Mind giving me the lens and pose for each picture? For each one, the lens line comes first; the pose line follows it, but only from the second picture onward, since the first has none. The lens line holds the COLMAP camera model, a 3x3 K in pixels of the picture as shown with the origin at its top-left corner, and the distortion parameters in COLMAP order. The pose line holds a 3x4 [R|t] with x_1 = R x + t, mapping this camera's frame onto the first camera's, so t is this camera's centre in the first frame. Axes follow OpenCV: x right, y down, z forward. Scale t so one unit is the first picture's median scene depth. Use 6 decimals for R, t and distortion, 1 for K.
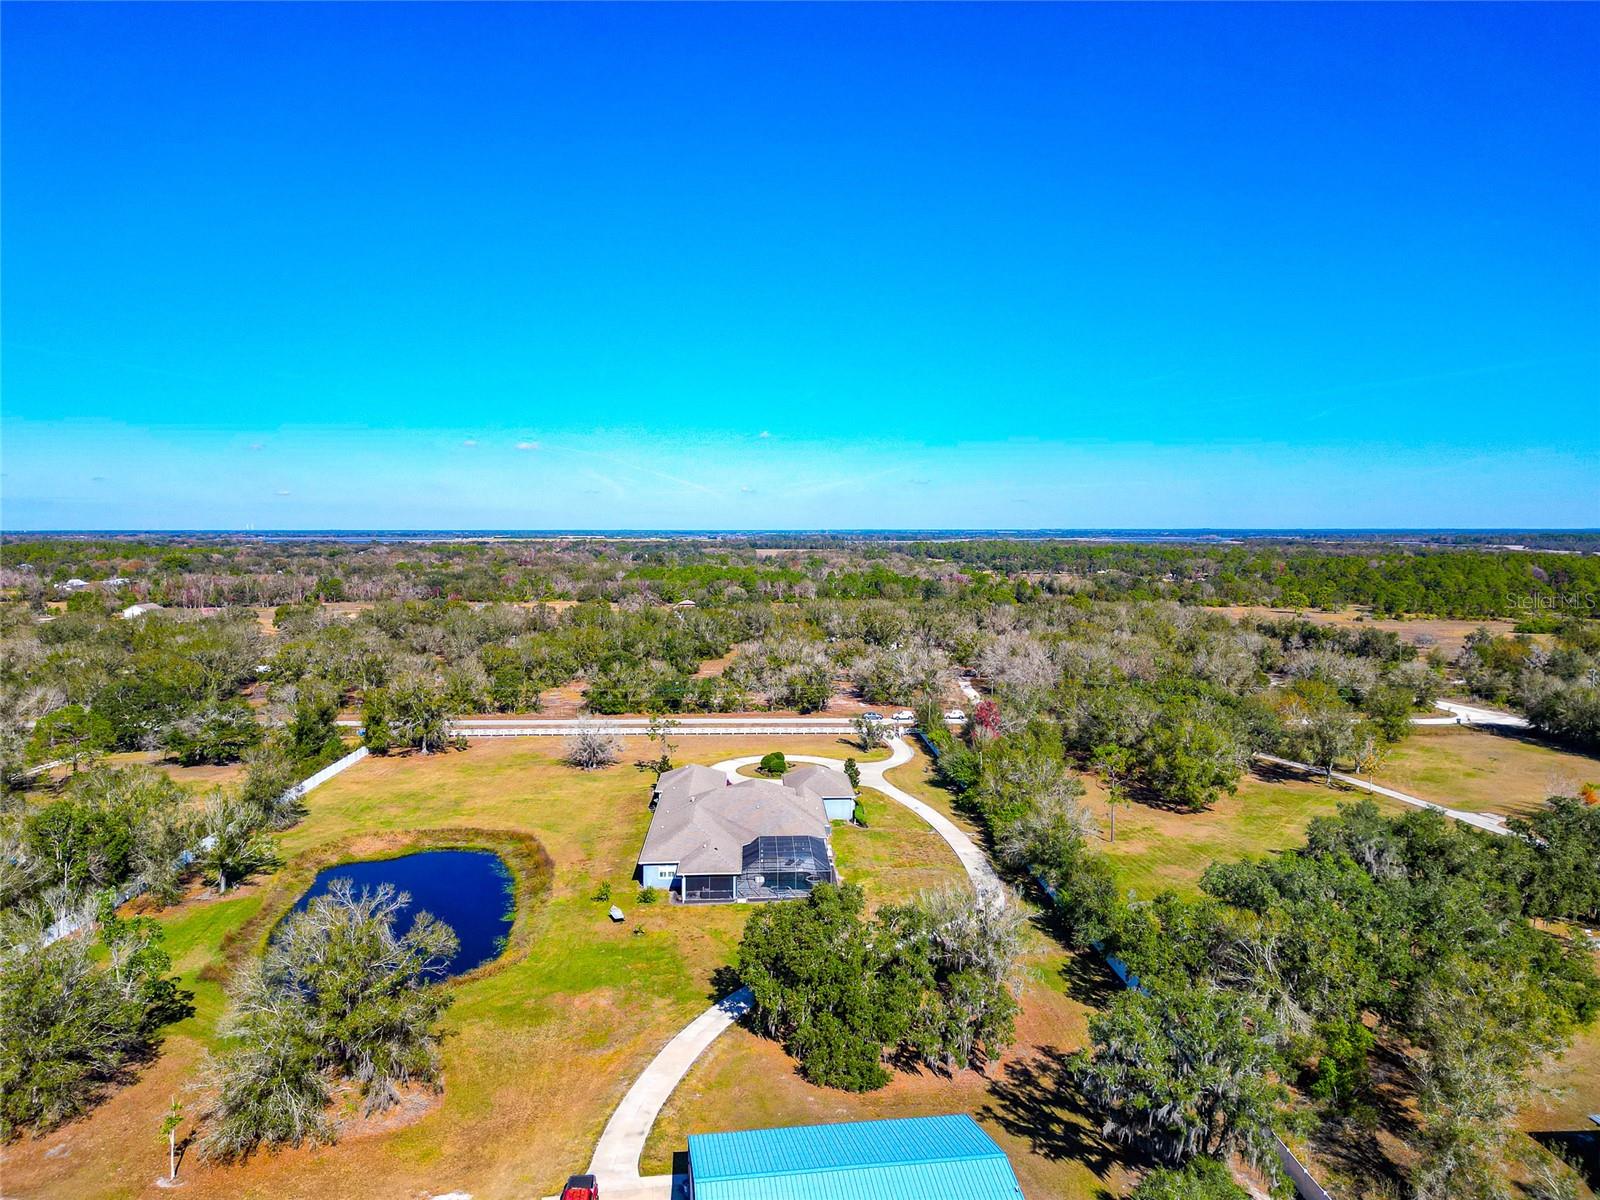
lens RADIAL K [[1149.2, 0, 806.4], [0, 1149.2, 604.1], [0, 0, 1]] dist [0.067415, -0.060989]
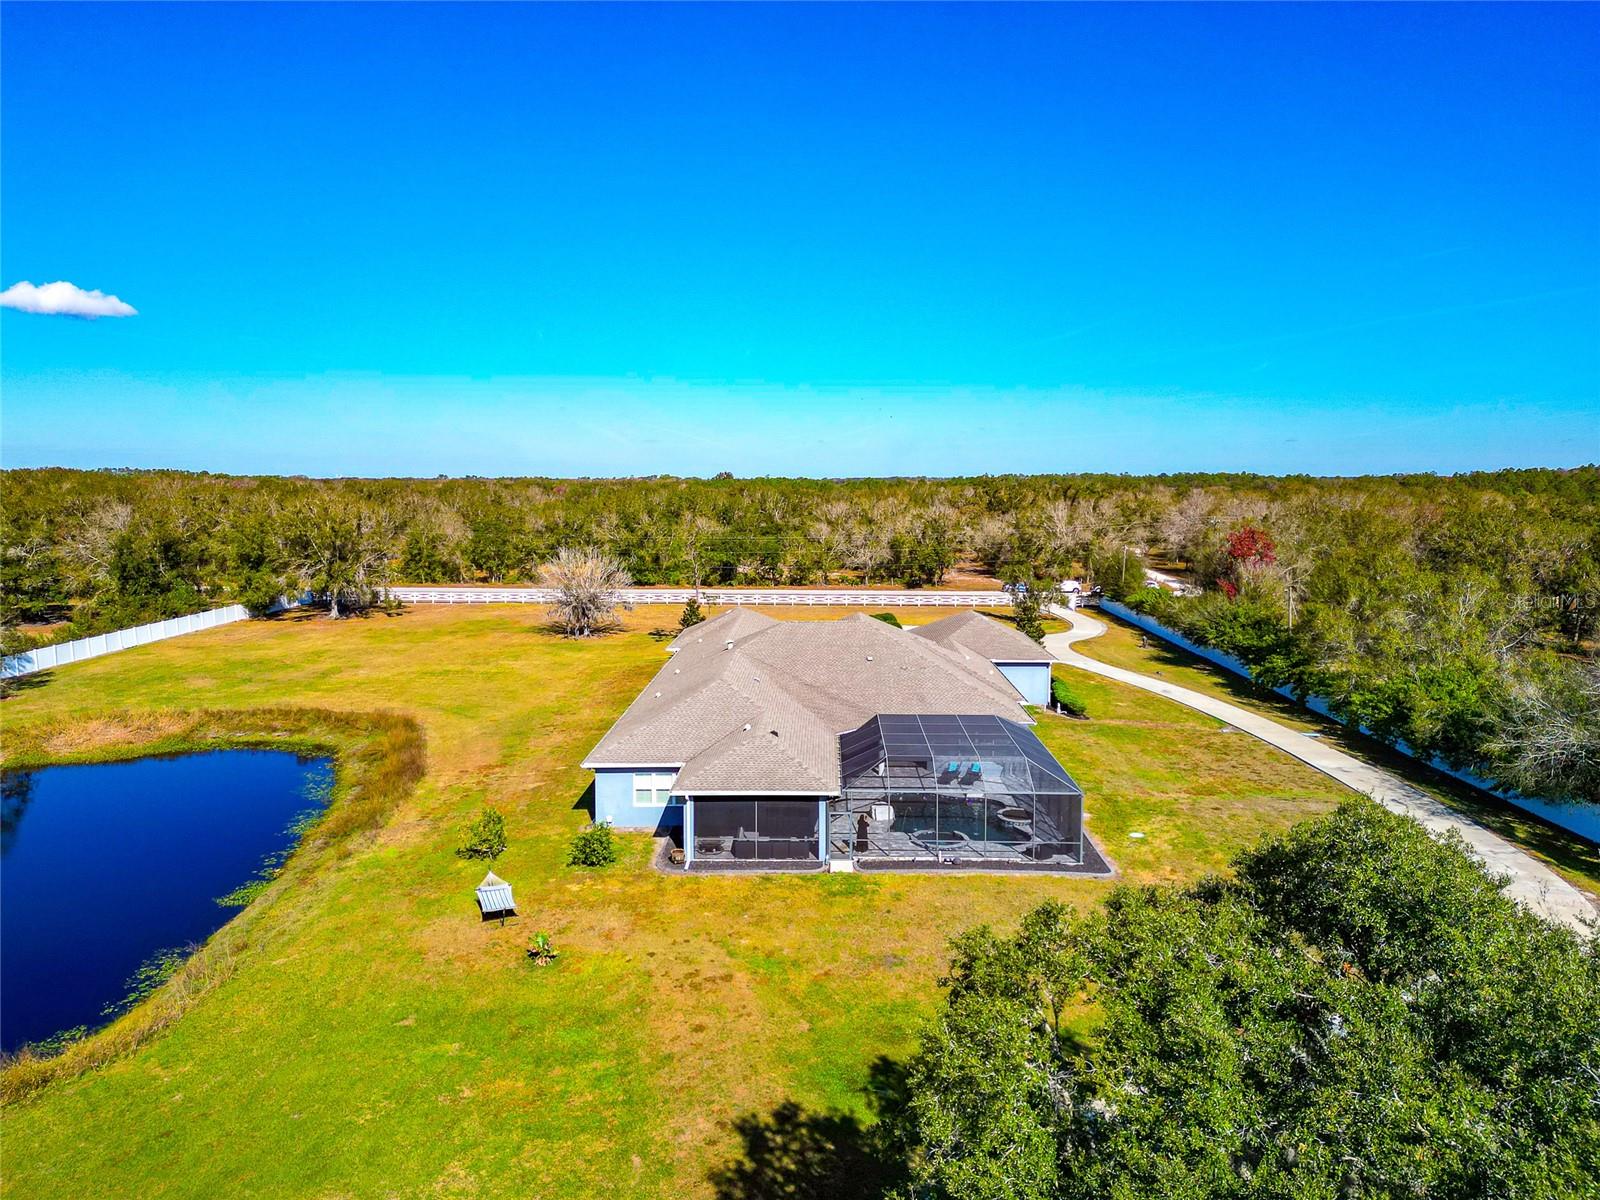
lens RADIAL K [[1149.2, 0, 794.0], [0, 1149.2, 595.1], [0, 0, 1]] dist [0.067415, -0.060989]
pose [[0.997128, 0.005543, -0.075537, -0.040249], [-0.003000, 0.999426, 0.033737, 0.144189], [0.075681, -0.033413, 0.996572, 0.579605]]
